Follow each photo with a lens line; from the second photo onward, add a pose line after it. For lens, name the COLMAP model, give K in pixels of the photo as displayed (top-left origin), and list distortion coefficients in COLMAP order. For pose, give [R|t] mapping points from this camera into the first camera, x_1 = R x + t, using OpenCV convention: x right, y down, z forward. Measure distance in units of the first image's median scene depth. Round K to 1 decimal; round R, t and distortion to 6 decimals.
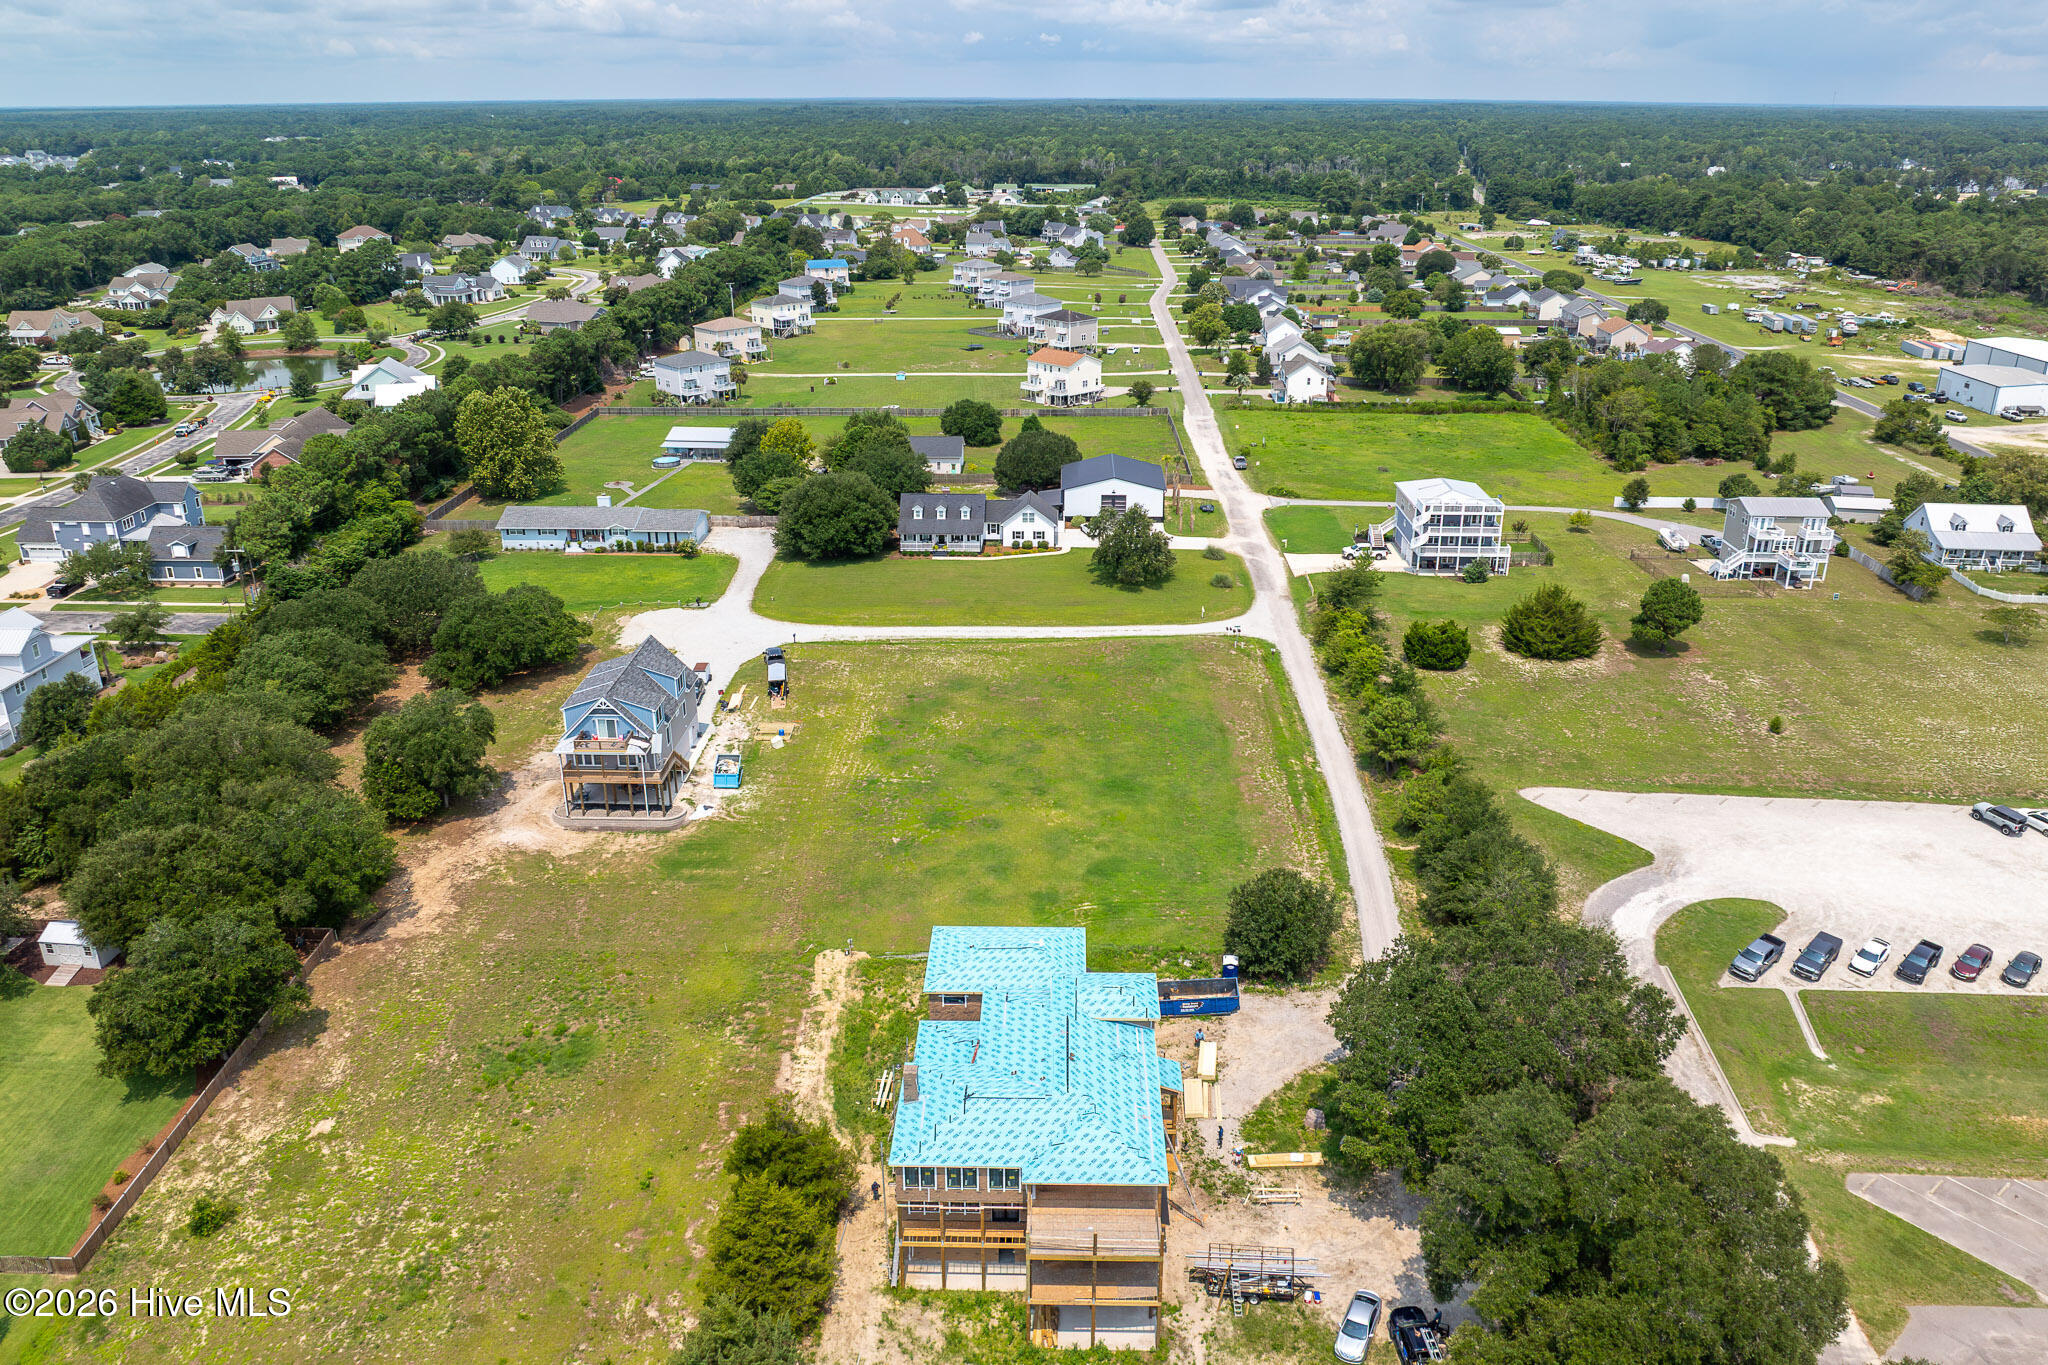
lens RADIAL K [[1454.0, 0, 1029.2], [0, 1454.0, 613.6], [0, 0, 1]] dist [-0.043293, 0.009382]
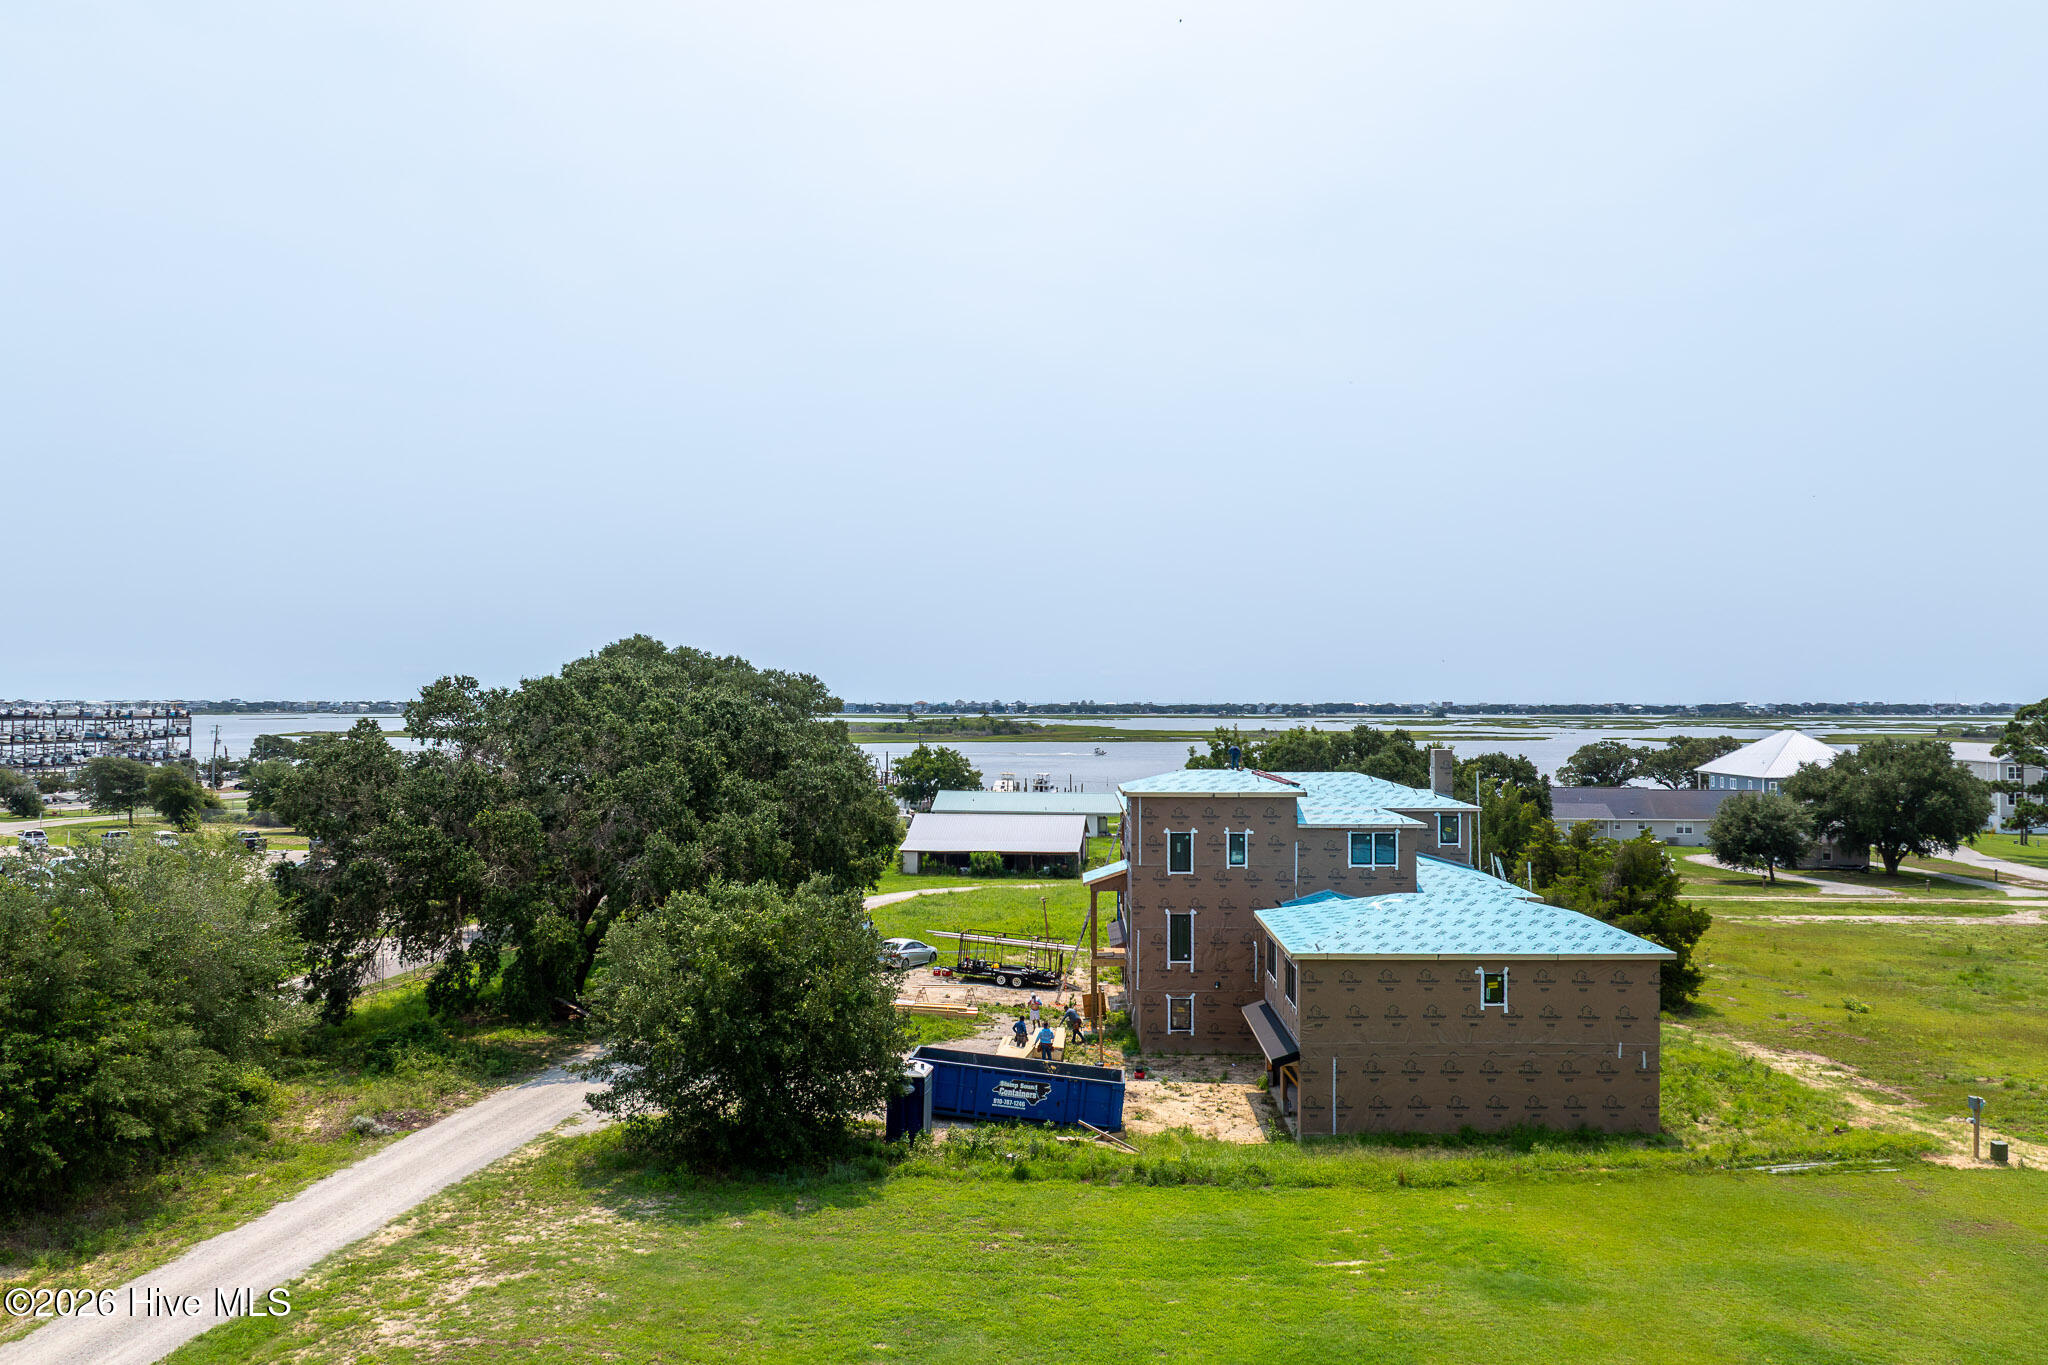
lens RADIAL K [[1454.0, 0, 1029.0], [0, 1454.0, 675.4], [0, 0, 1]] dist [-0.043293, 0.009382]
pose [[-0.999997, -0.000157, 0.002426, 0.058641], [0.000635, 0.946450, 0.322849, 0.009980], [-0.002346, 0.322849, -0.946447, 0.728074]]
